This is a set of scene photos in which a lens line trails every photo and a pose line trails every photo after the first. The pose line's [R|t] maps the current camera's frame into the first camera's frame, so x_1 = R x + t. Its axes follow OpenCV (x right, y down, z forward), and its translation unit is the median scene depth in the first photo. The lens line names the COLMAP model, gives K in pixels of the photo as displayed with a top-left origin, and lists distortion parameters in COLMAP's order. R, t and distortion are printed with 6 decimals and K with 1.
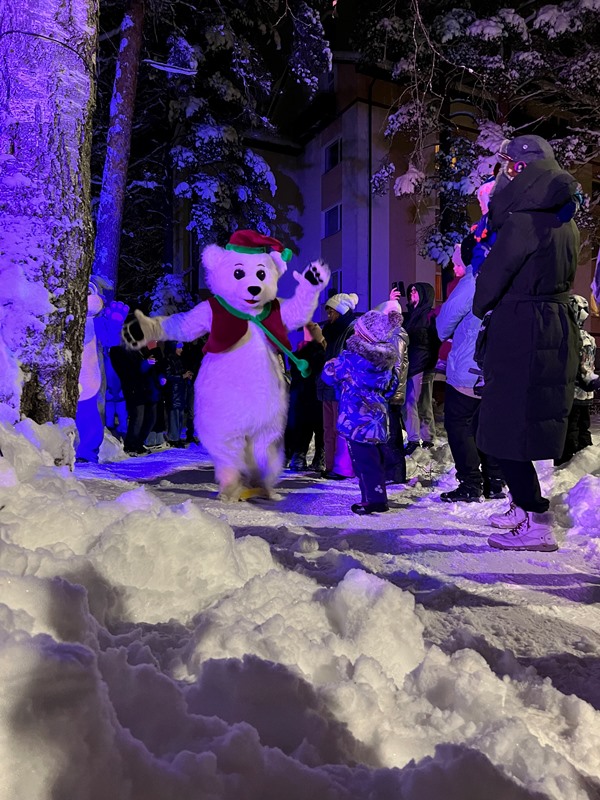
lens RADIAL K [[597.2, 0, 297.2], [0, 597.2, 397.2], [0, 0, 1]] dist [0.048758, -0.047960]
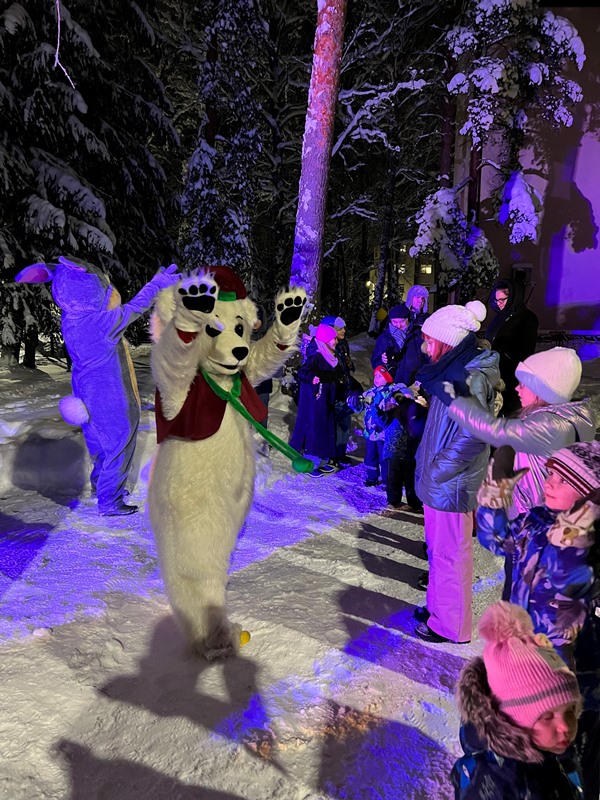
lens RADIAL K [[597.2, 0, 301.1], [0, 597.2, 405.5], [0, 0, 1]] dist [0.048758, -0.047960]
pose [[0.887205, 0.068376, -0.456280, 0.028561], [0.005829, 0.987217, 0.159273, -0.038936], [0.461338, -0.143967, 0.875466, 0.103114]]
